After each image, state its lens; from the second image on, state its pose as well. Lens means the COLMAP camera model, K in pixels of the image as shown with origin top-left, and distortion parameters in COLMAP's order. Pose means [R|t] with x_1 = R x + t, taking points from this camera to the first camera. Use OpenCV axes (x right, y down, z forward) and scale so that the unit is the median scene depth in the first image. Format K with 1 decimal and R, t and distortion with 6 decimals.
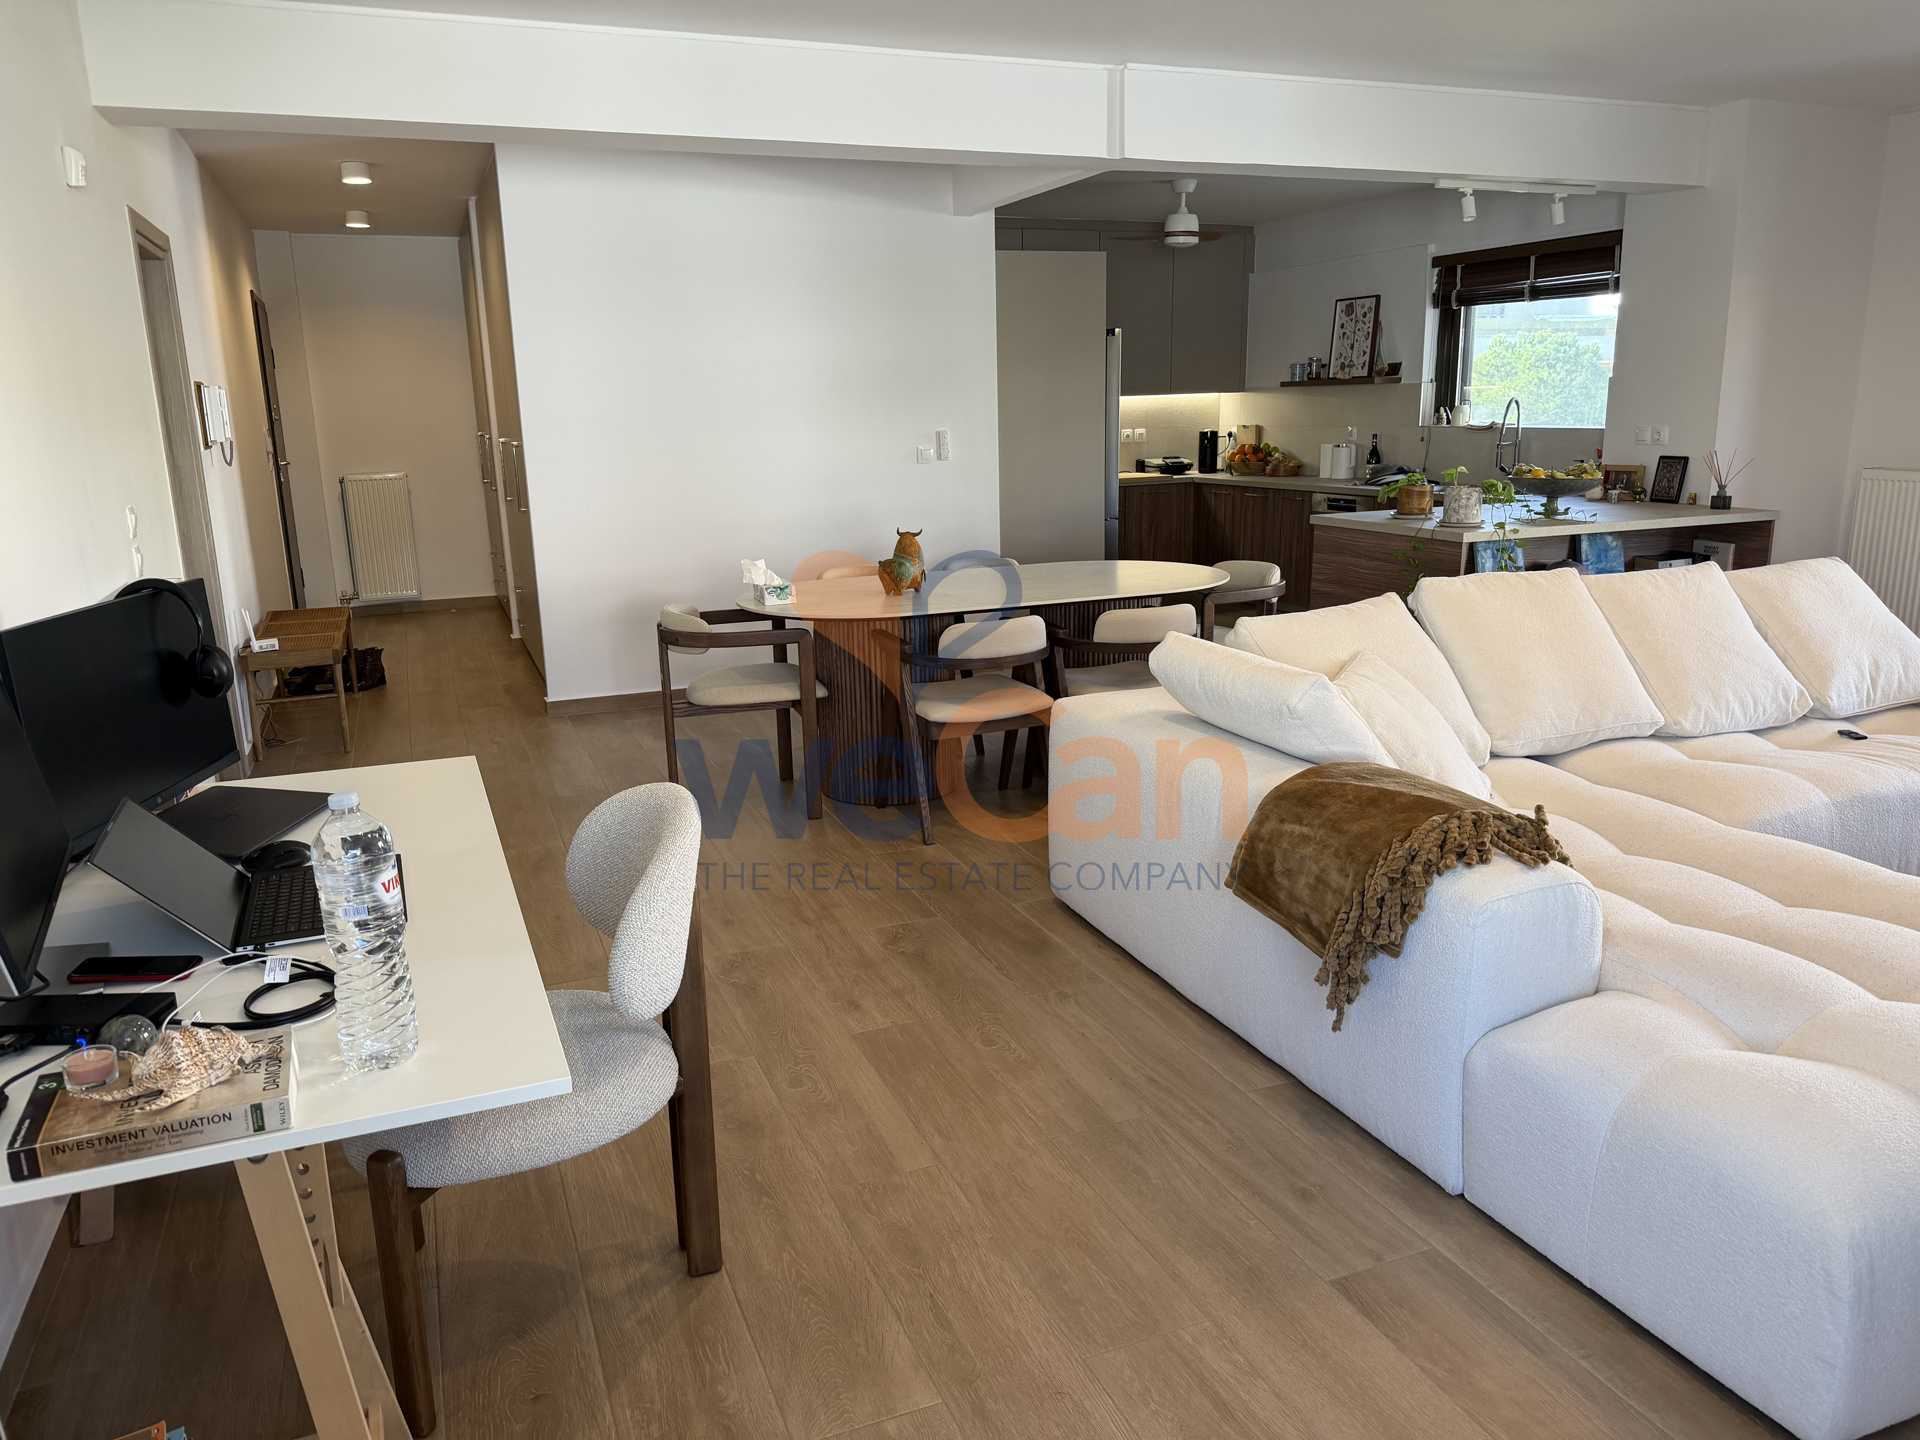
lens RADIAL K [[1346.0, 0, 964.5], [0, 1346.0, 714.1], [0, 0, 1]] dist [0.114663, -0.262025]
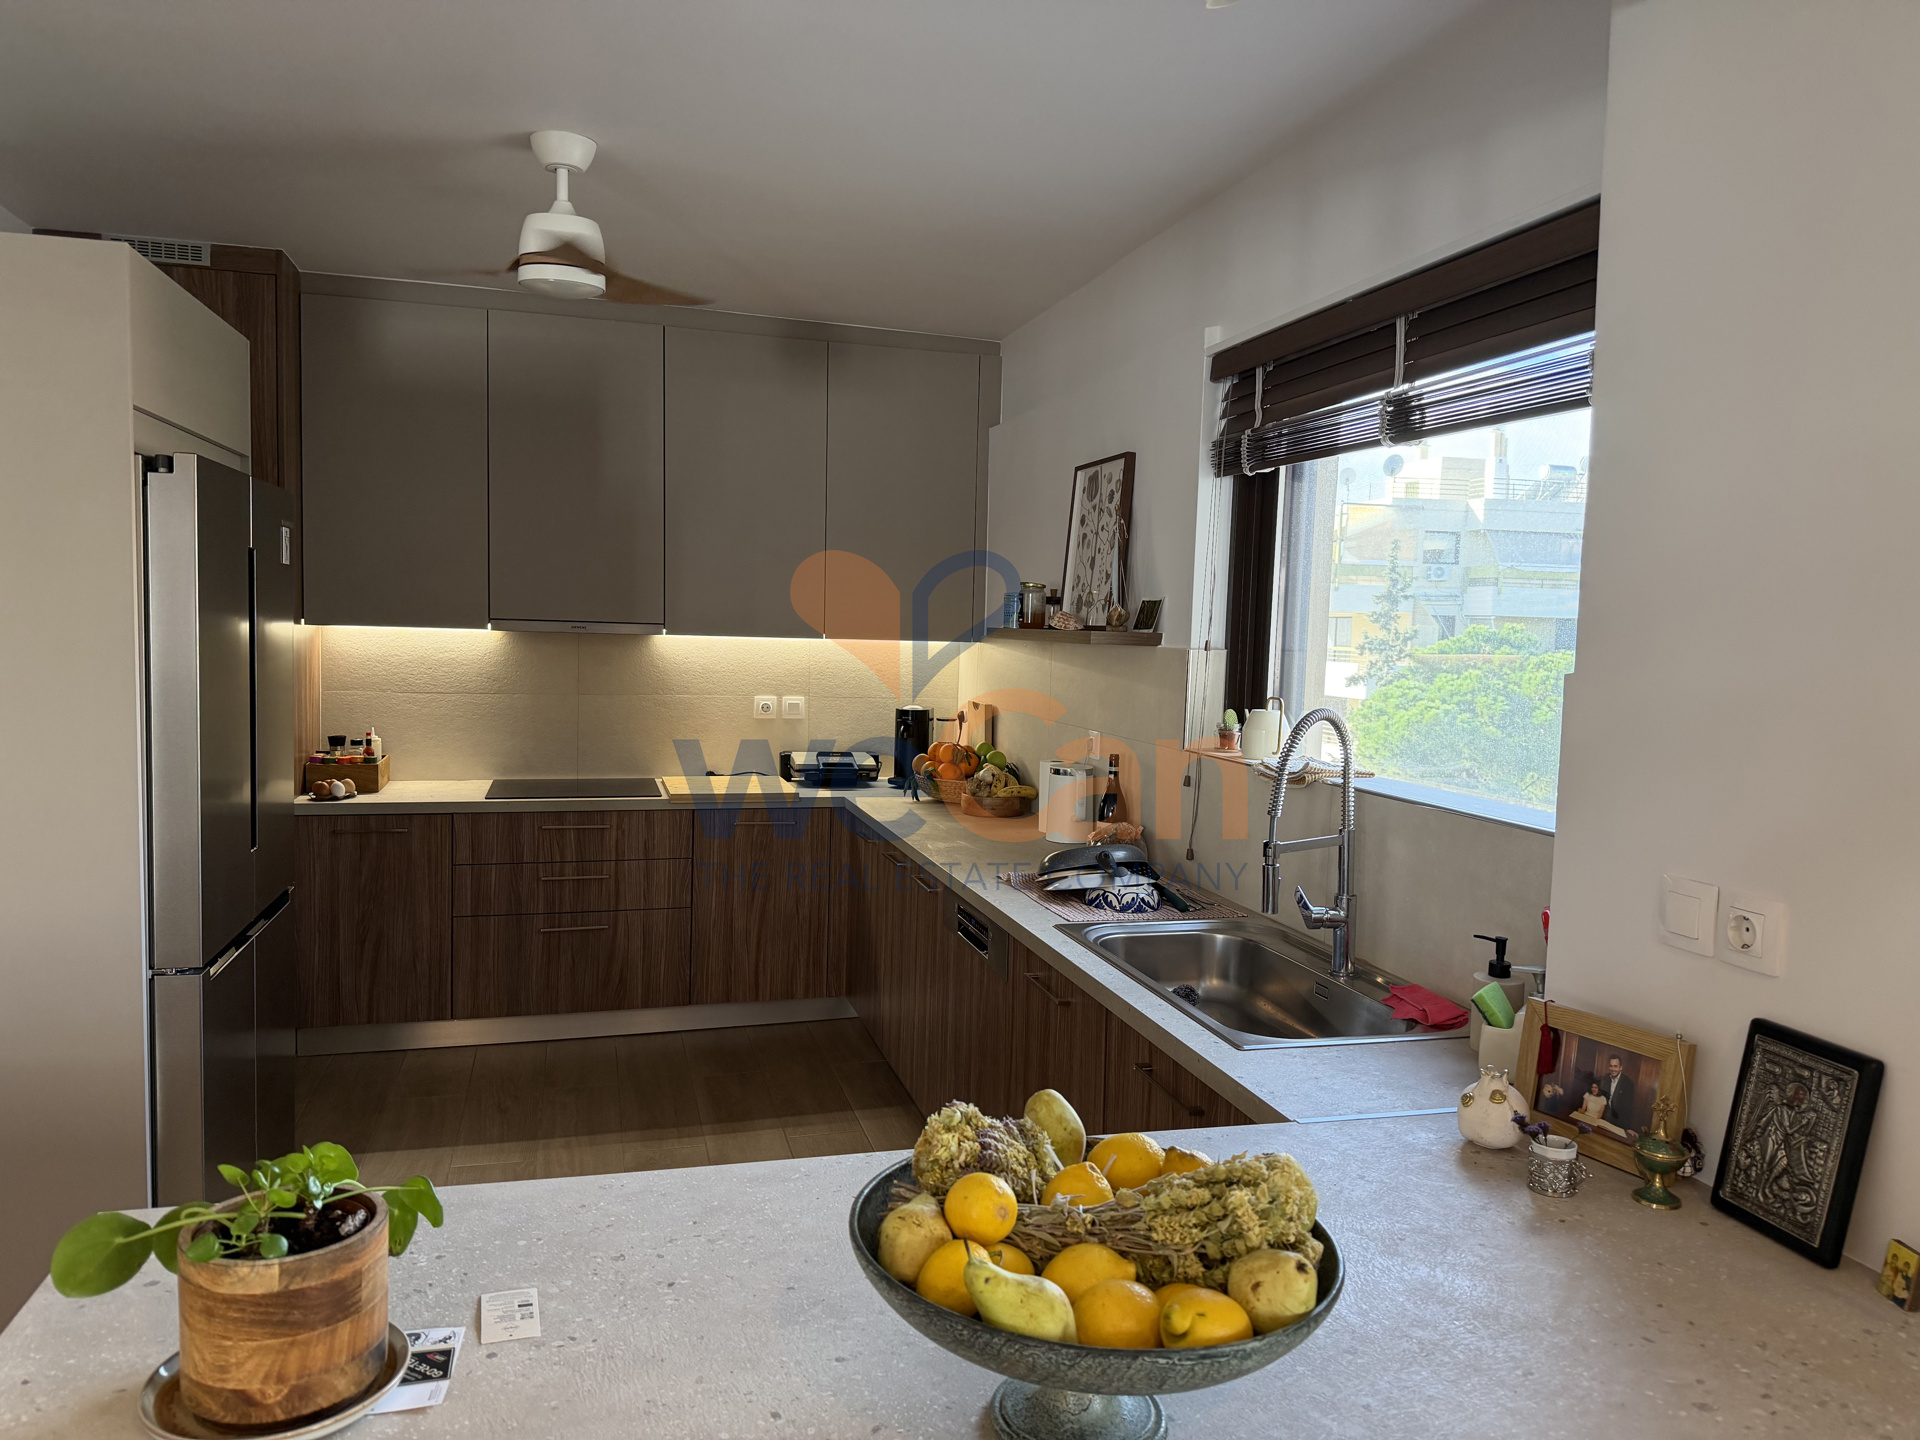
lens RADIAL K [[1344.5, 0, 956.4], [0, 1344.5, 731.7], [0, 0, 1]] dist [0.070768, -0.103885]
pose [[0.991732, 0.065031, -0.110628, 0.600269], [-0.080667, 0.986385, -0.143307, -0.294246], [0.099802, 0.151046, 0.983476, 1.131595]]
